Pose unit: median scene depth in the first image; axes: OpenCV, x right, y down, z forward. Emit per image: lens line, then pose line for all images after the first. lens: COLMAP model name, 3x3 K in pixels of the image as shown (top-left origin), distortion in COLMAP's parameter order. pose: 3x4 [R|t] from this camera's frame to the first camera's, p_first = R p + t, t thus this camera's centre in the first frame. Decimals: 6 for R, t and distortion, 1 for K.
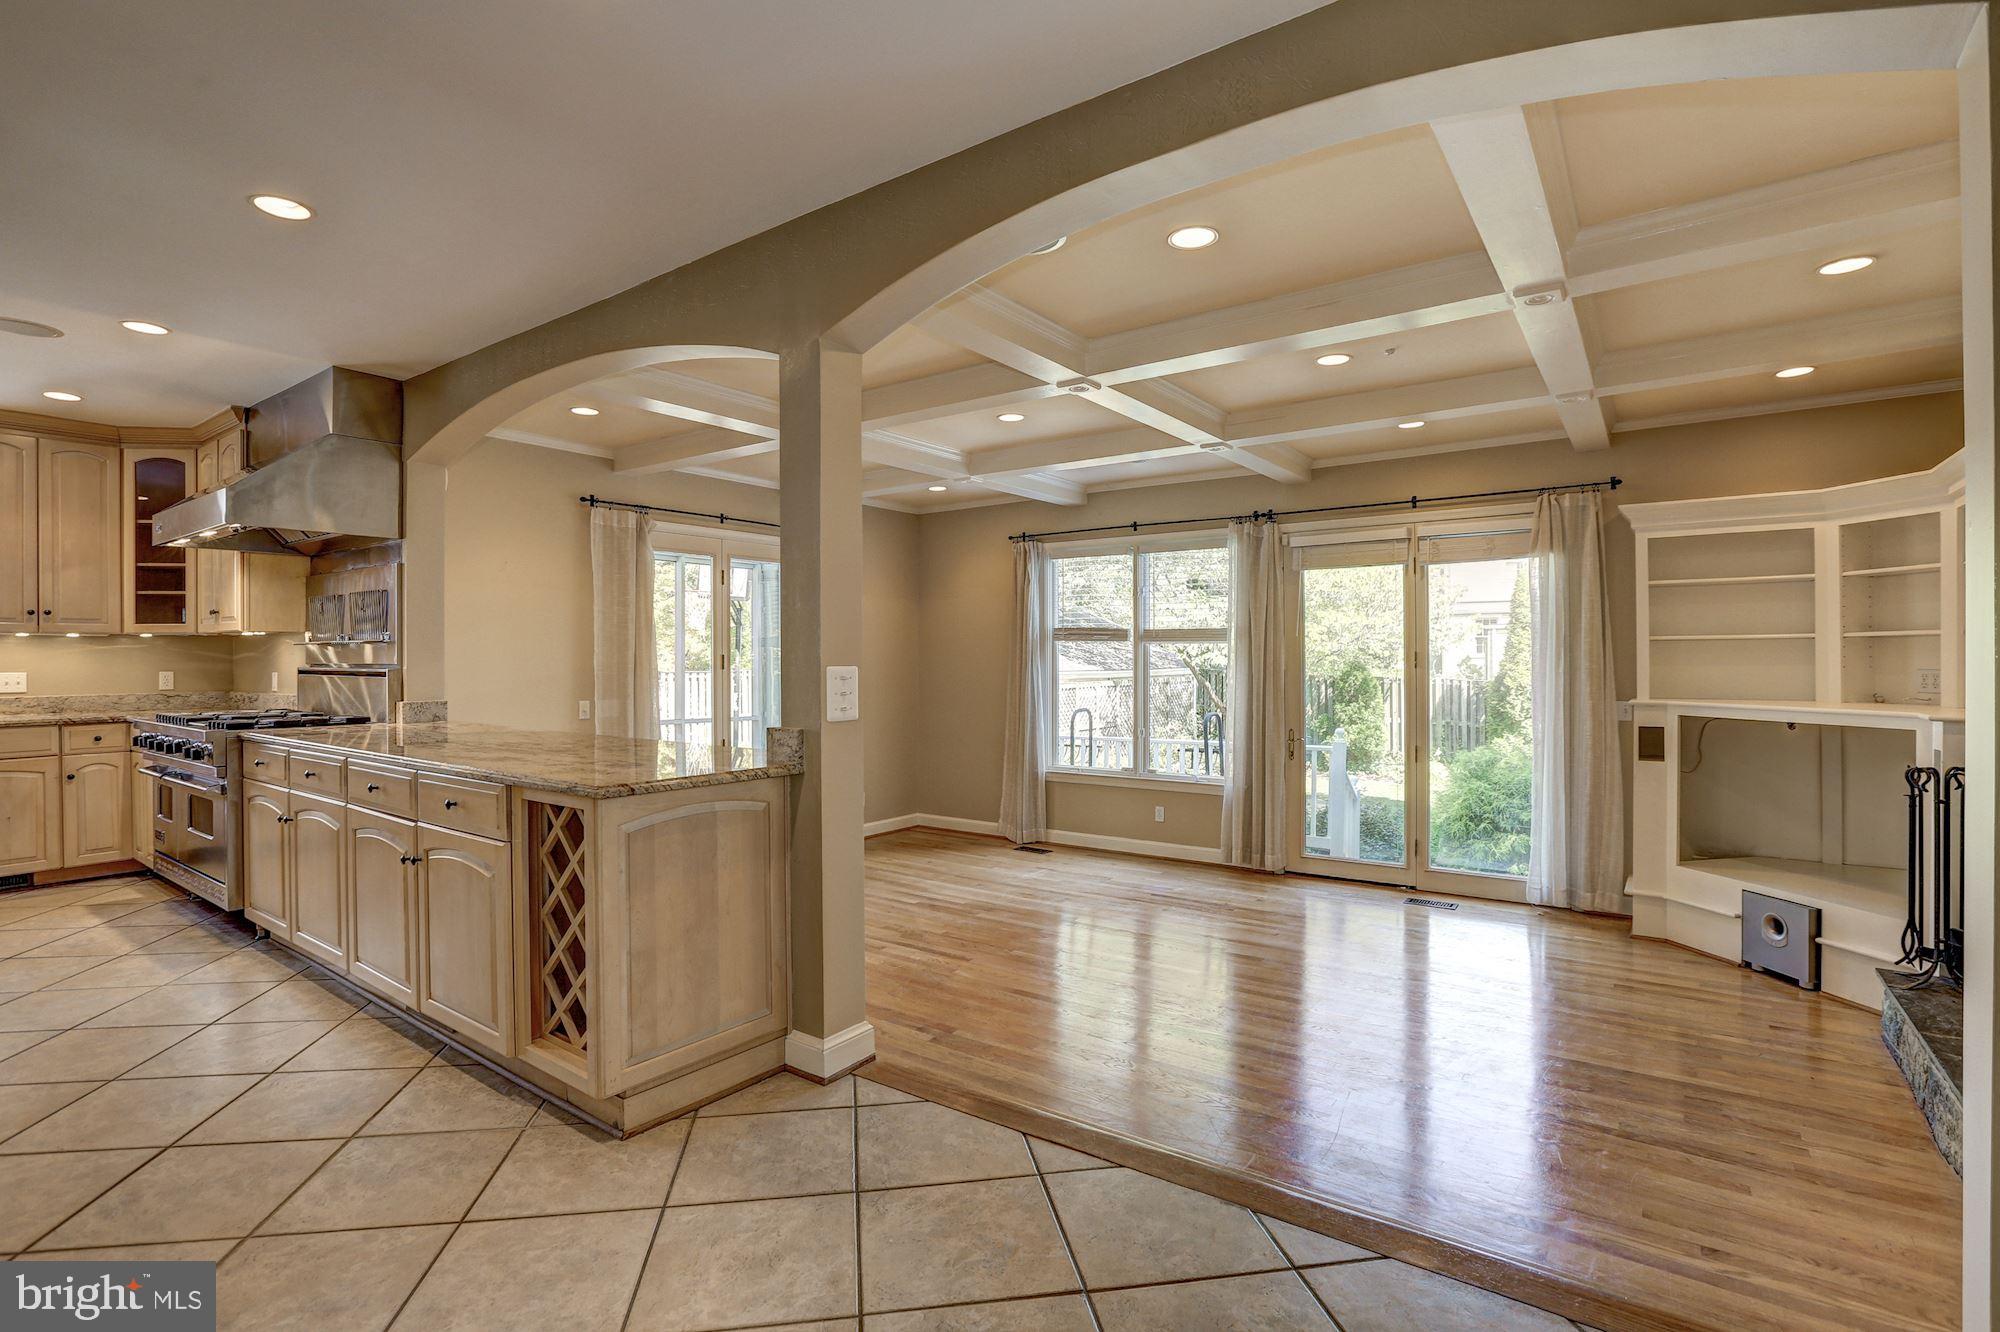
lens RADIAL K [[943.8, 0, 988.2], [0, 943.8, 660.5], [0, 0, 1]] dist [-0.054697, 0.020047]
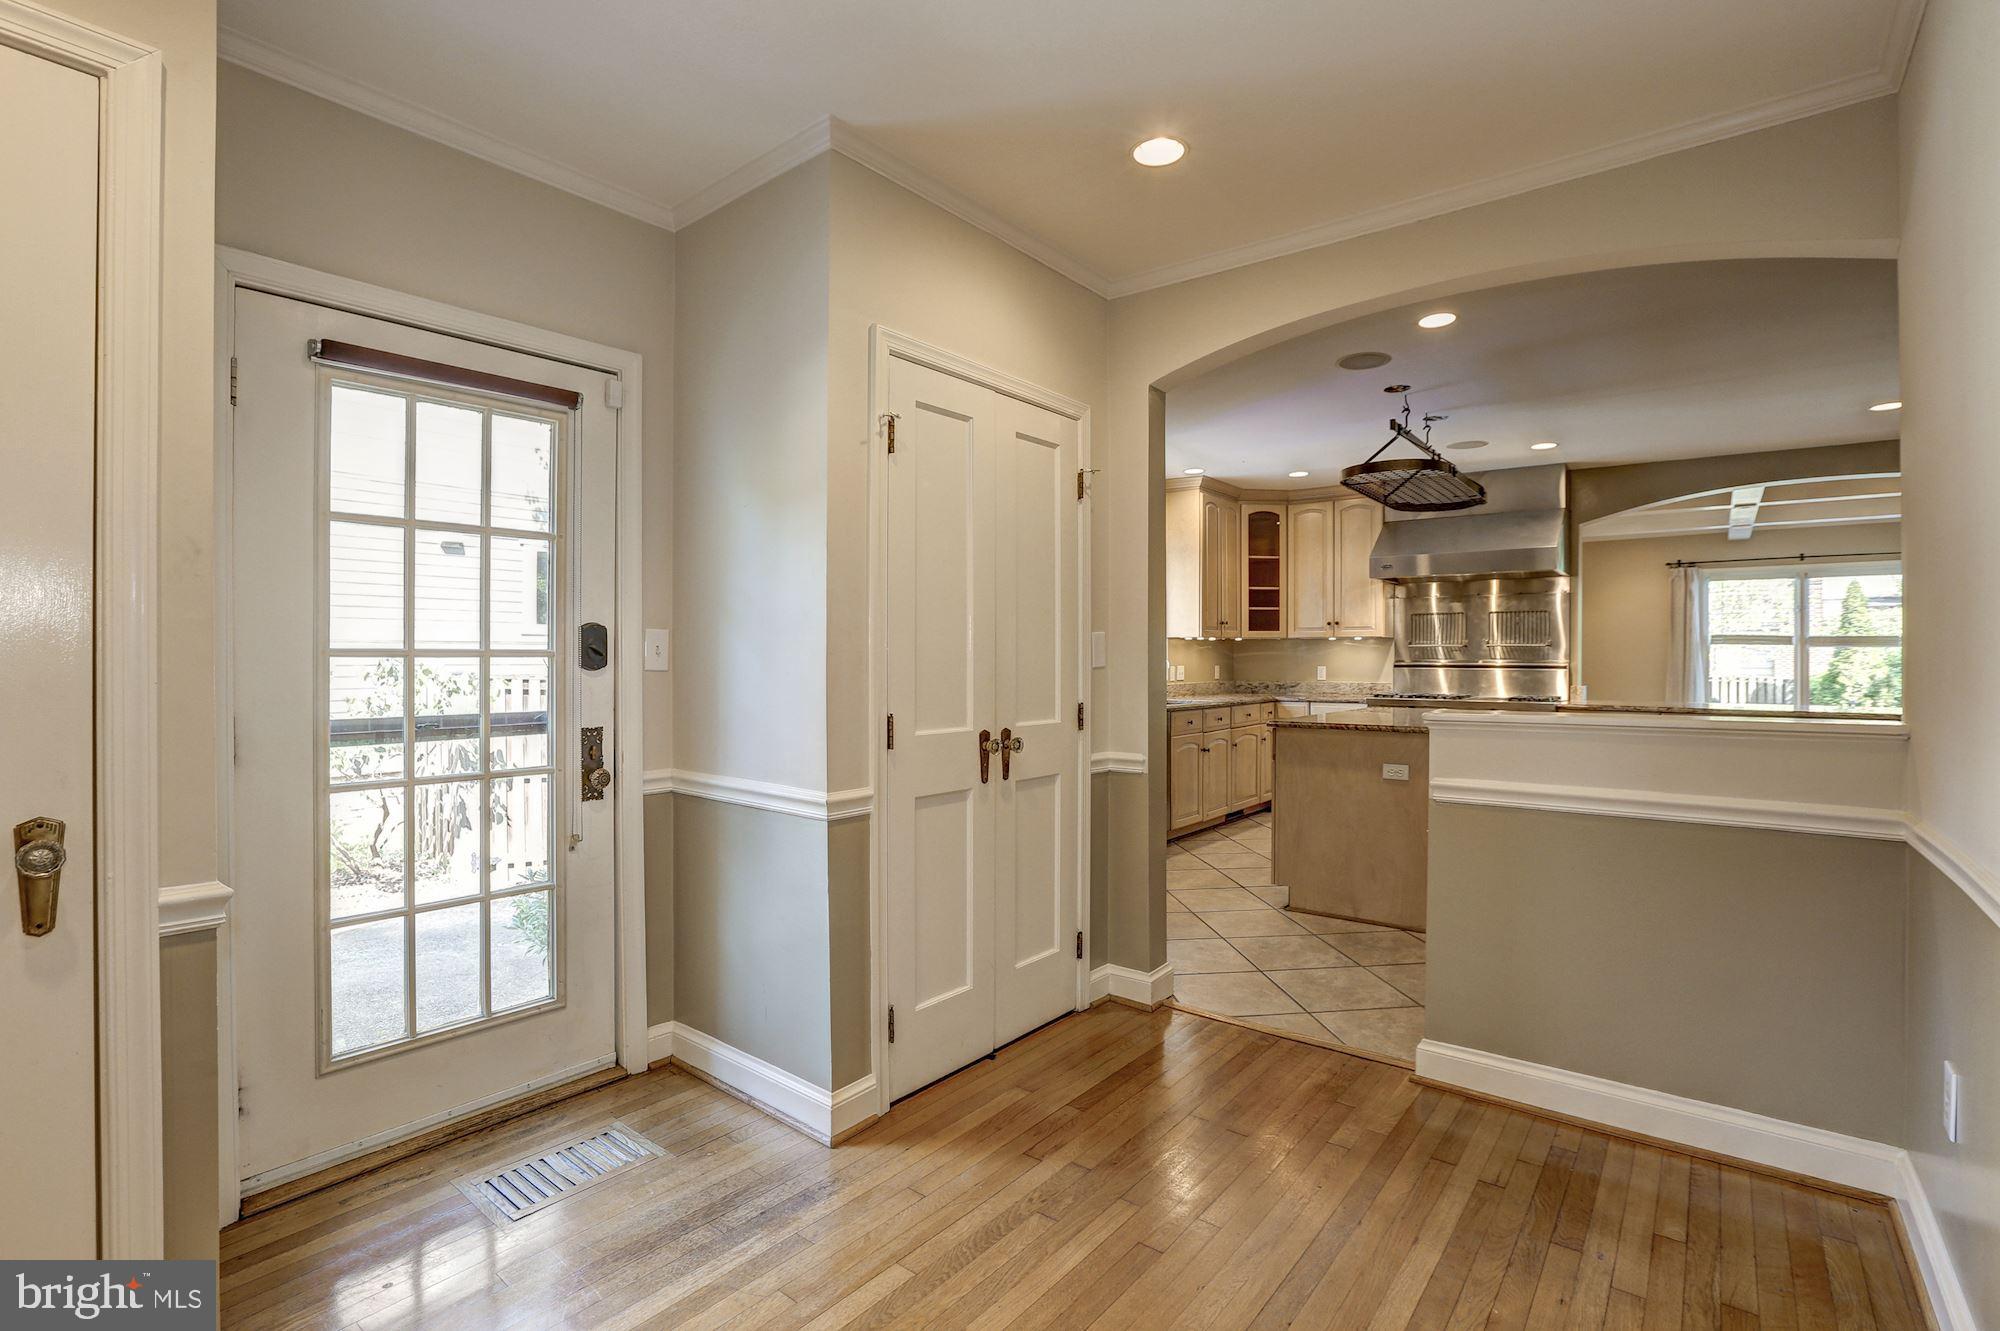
lens RADIAL K [[919.4, 0, 1004.1], [0, 919.4, 660.6], [0, 0, 1]] dist [-0.002774, -0.029590]
pose [[0.999462, 0.002201, -0.032719, -1.159287], [-0.002216, 0.999997, -0.000426, 0.005581], [0.032718, 0.000498, 0.999464, -0.371844]]
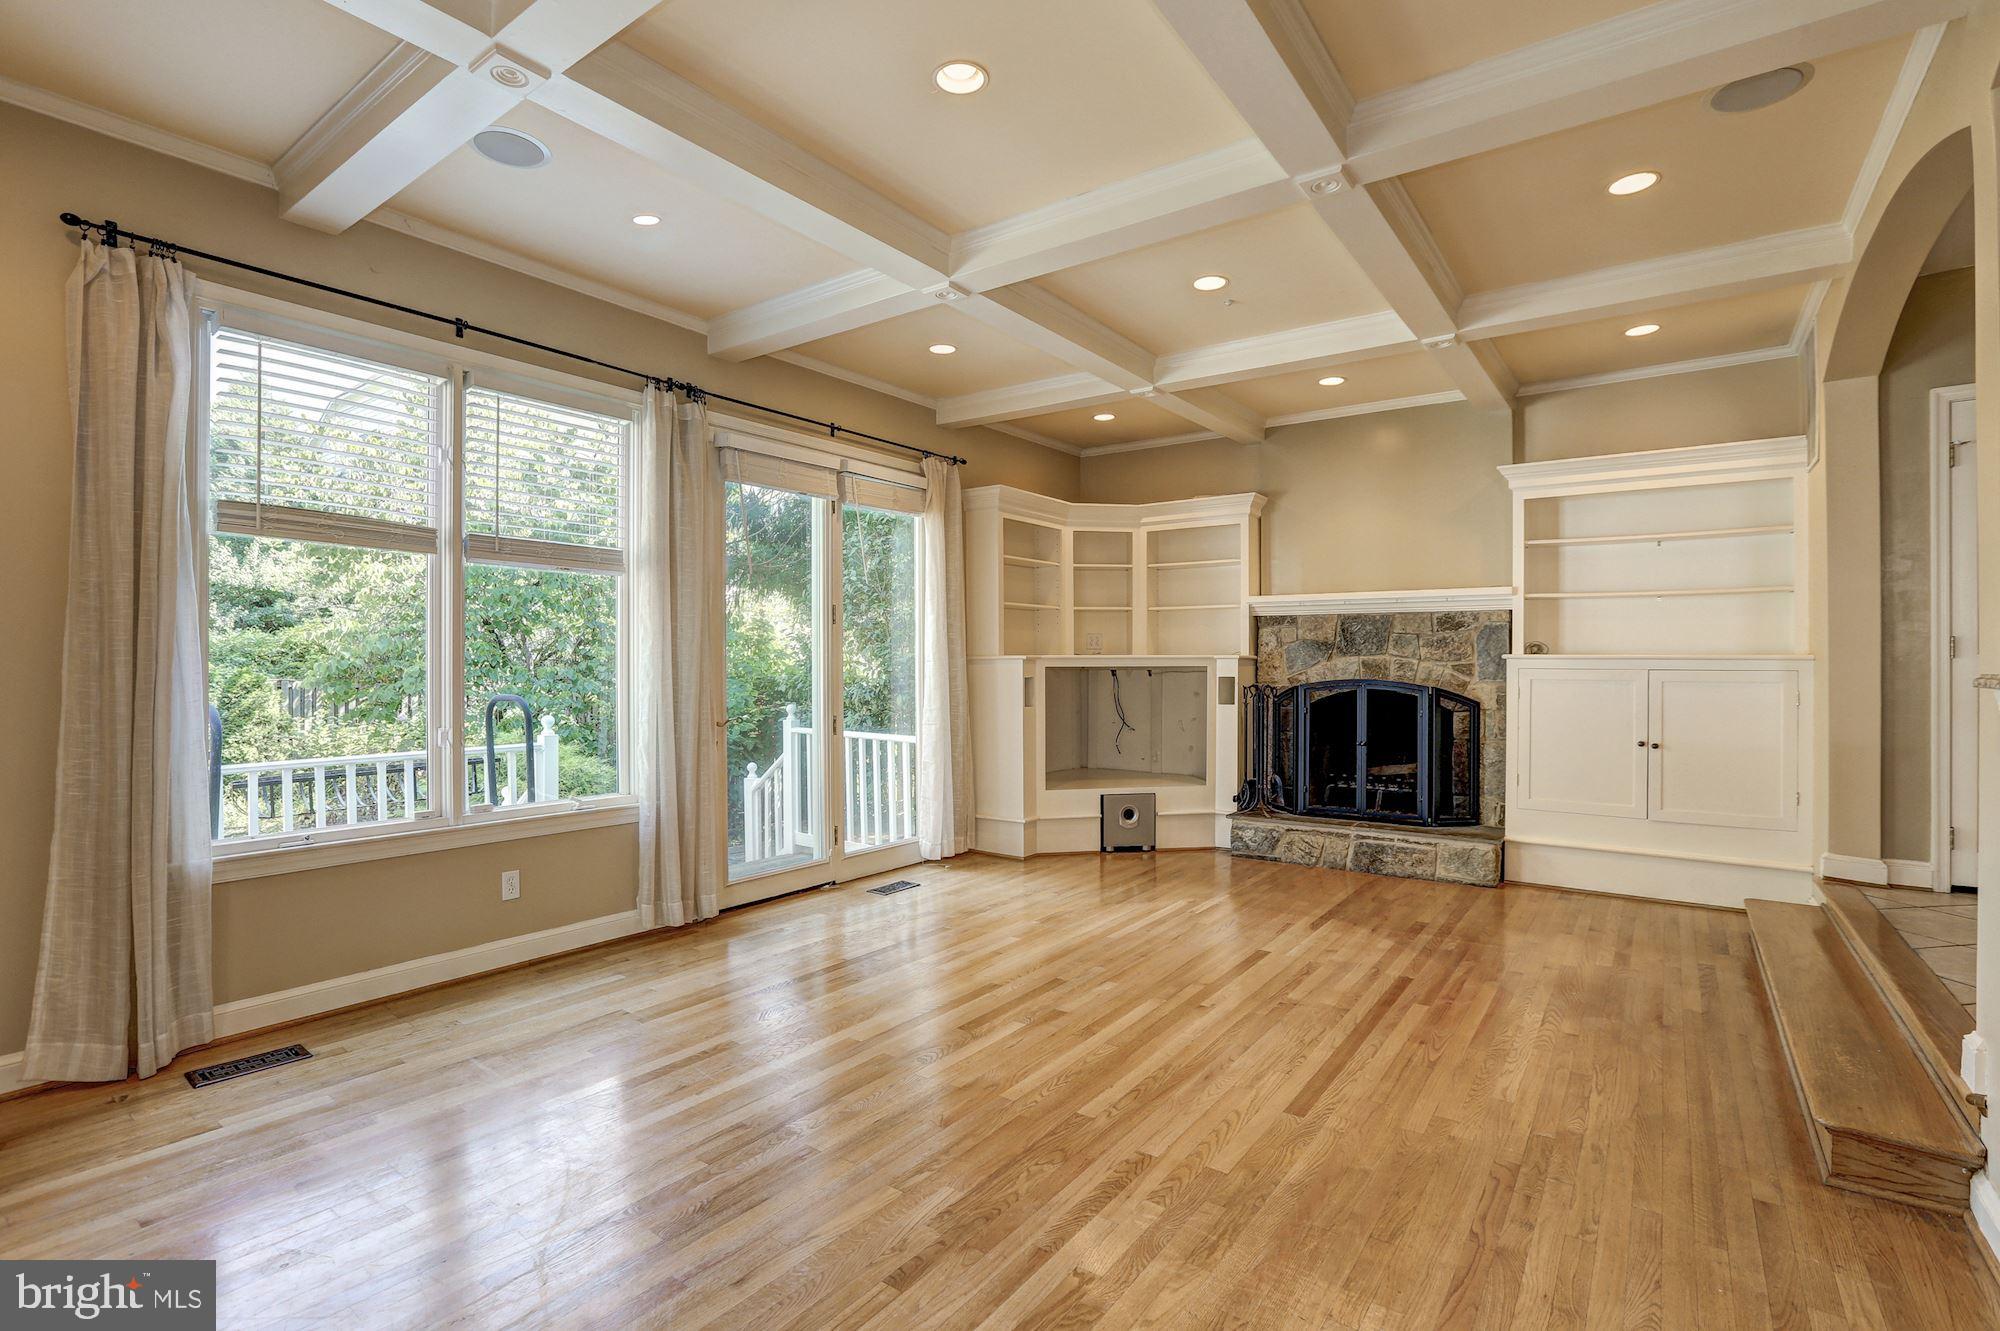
lens RADIAL K [[938.7, 0, 960.0], [0, 938.7, 663.2], [0, 0, 1]] dist [-0.053509, 0.020293]
pose [[0.013045, 0.003548, 0.999909, -0.420748], [0.001923, 0.999992, -0.003574, 0.049995], [-0.999913, 0.001970, 0.013038, 0.922164]]
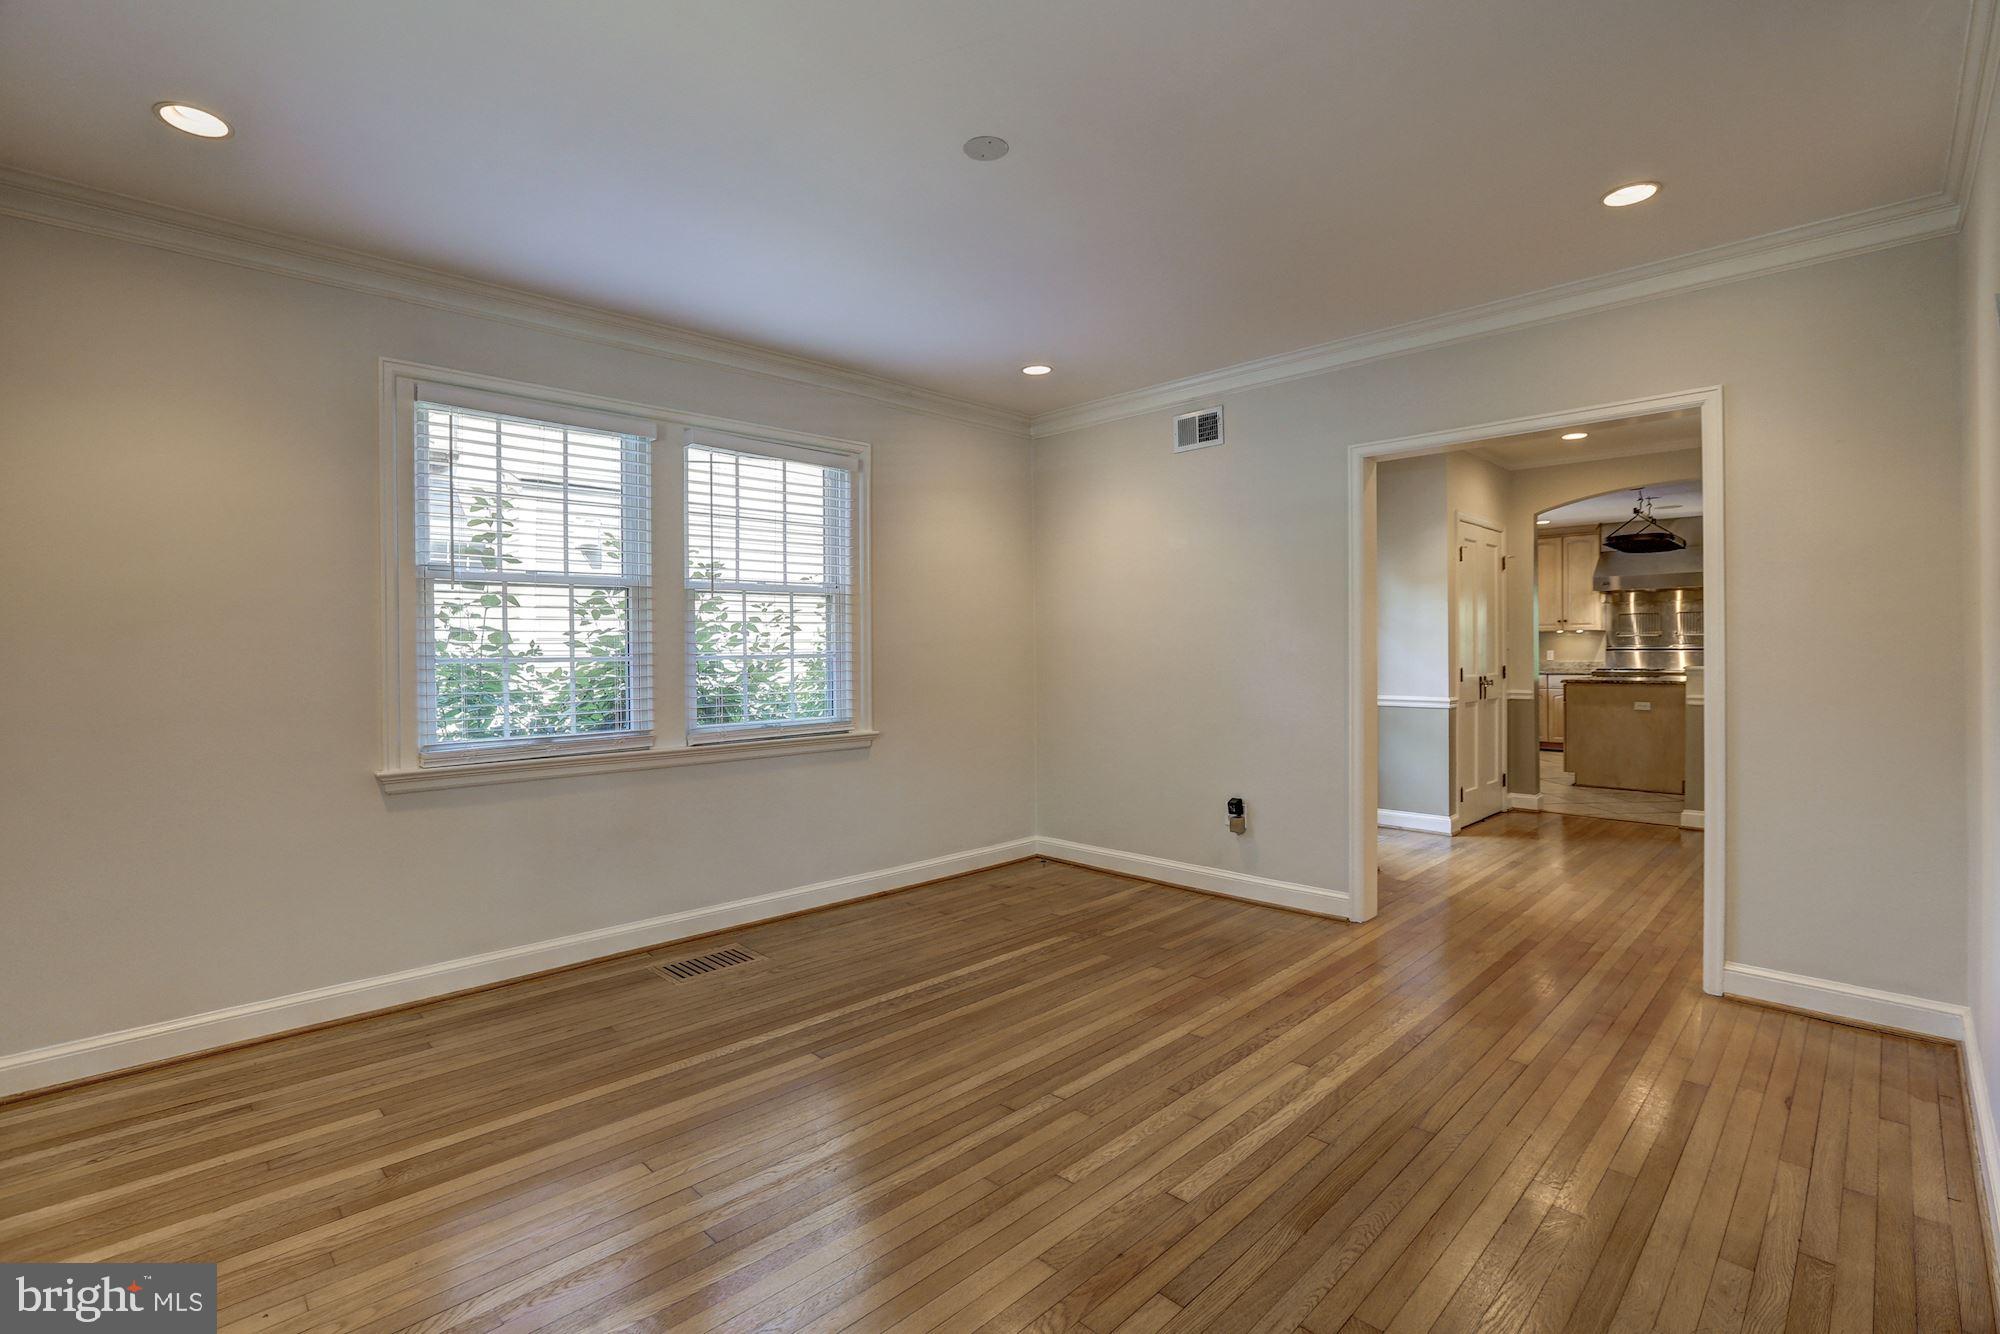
lens RADIAL K [[919.4, 0, 1004.1], [0, 919.4, 662.1], [0, 0, 1]] dist [-0.002774, -0.029590]
pose [[0.990763, -0.006011, -0.135475, -1.585315], [0.007134, 0.999944, 0.007804, 0.012327], [0.135421, -0.008698, 0.990750, -1.029104]]
